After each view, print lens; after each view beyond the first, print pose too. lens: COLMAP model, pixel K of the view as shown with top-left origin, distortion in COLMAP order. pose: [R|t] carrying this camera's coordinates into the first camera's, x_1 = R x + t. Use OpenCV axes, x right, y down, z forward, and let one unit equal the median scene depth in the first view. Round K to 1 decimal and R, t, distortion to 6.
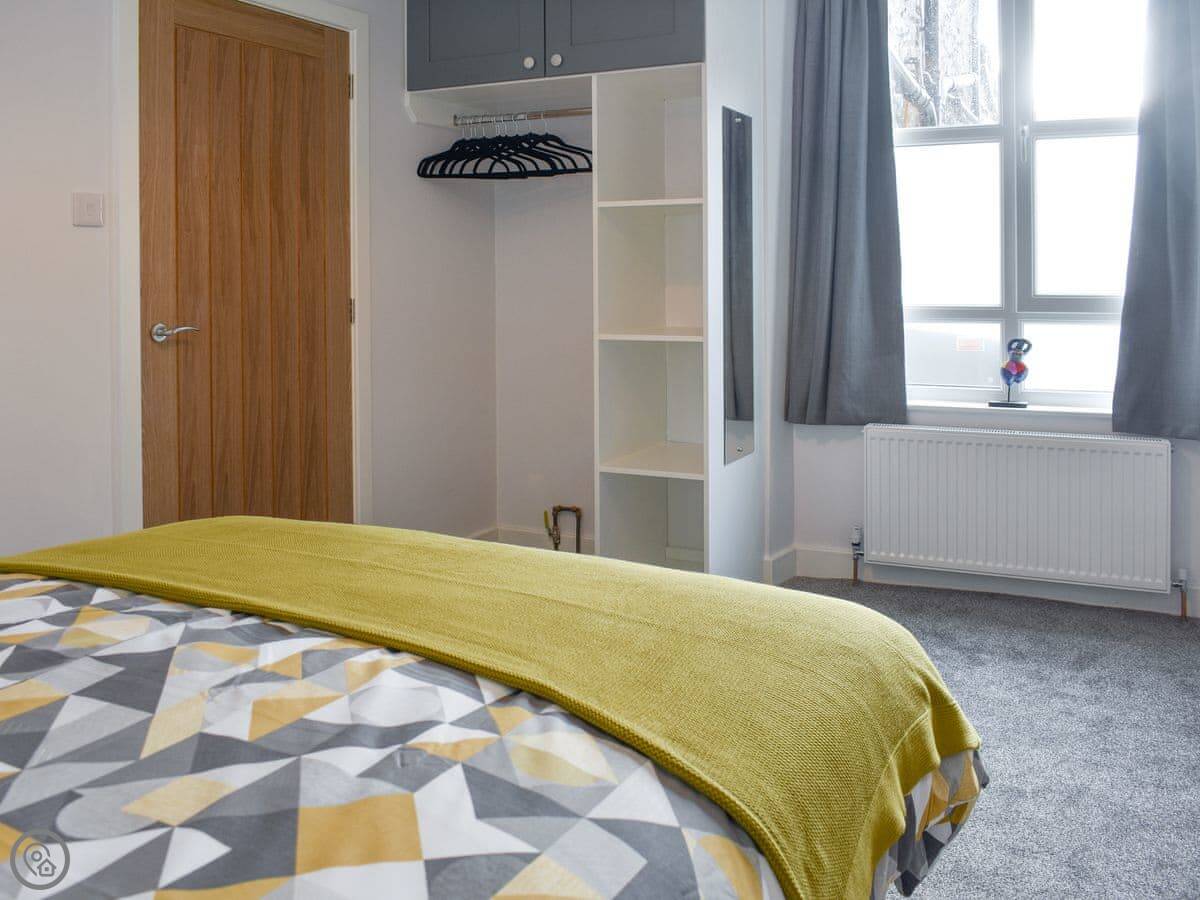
lens RADIAL K [[1010.0, 0, 600.0], [0, 1010.0, 450.0], [0, 0, 1]] dist [-0.120591, 0.002536]
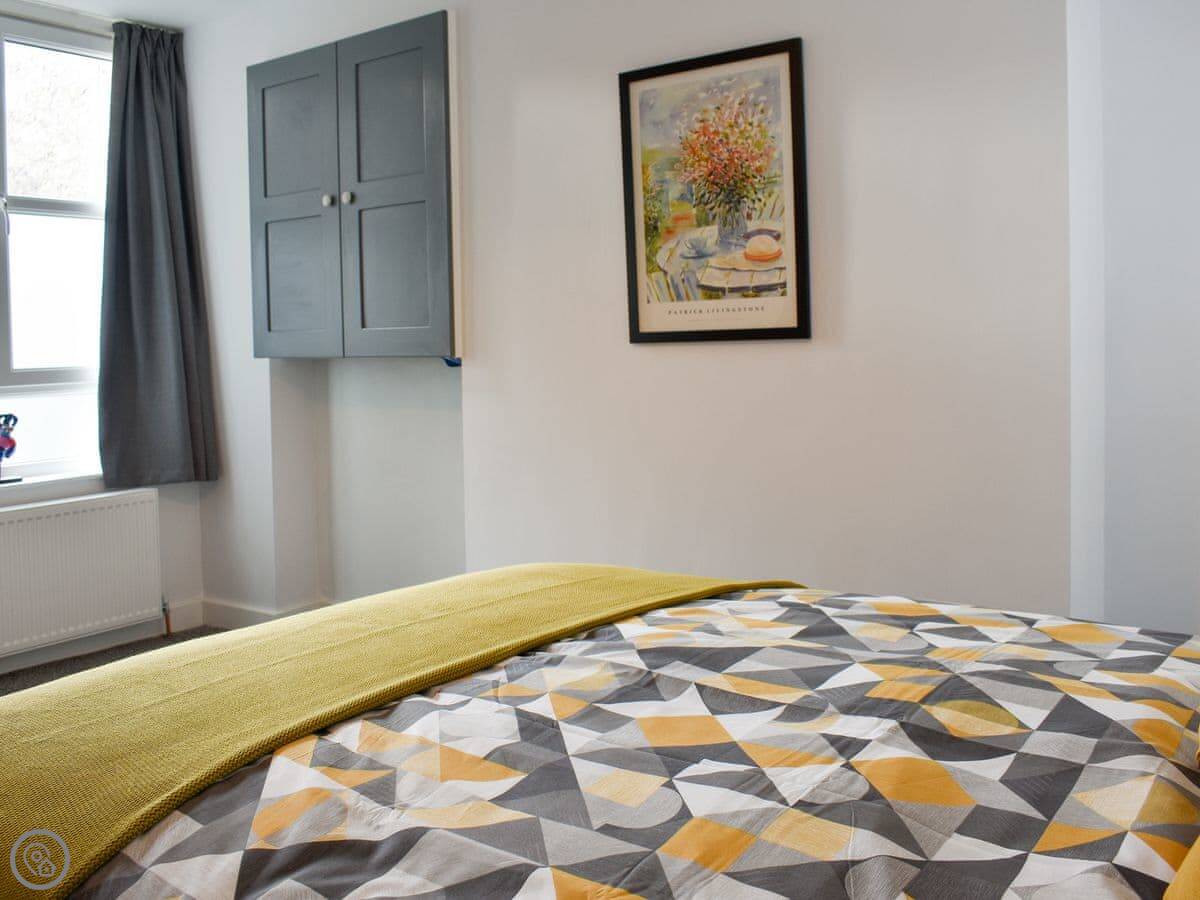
lens RADIAL K [[1042.9, 0, 600.0], [0, 1042.9, 450.0], [0, 0, 1]] dist [-0.003604, -0.005436]
pose [[0.136216, -0.097495, 0.985870, -0.590466], [0.172288, 0.982313, 0.073338, -0.054434], [-0.975583, 0.159863, 0.150603, 0.266869]]
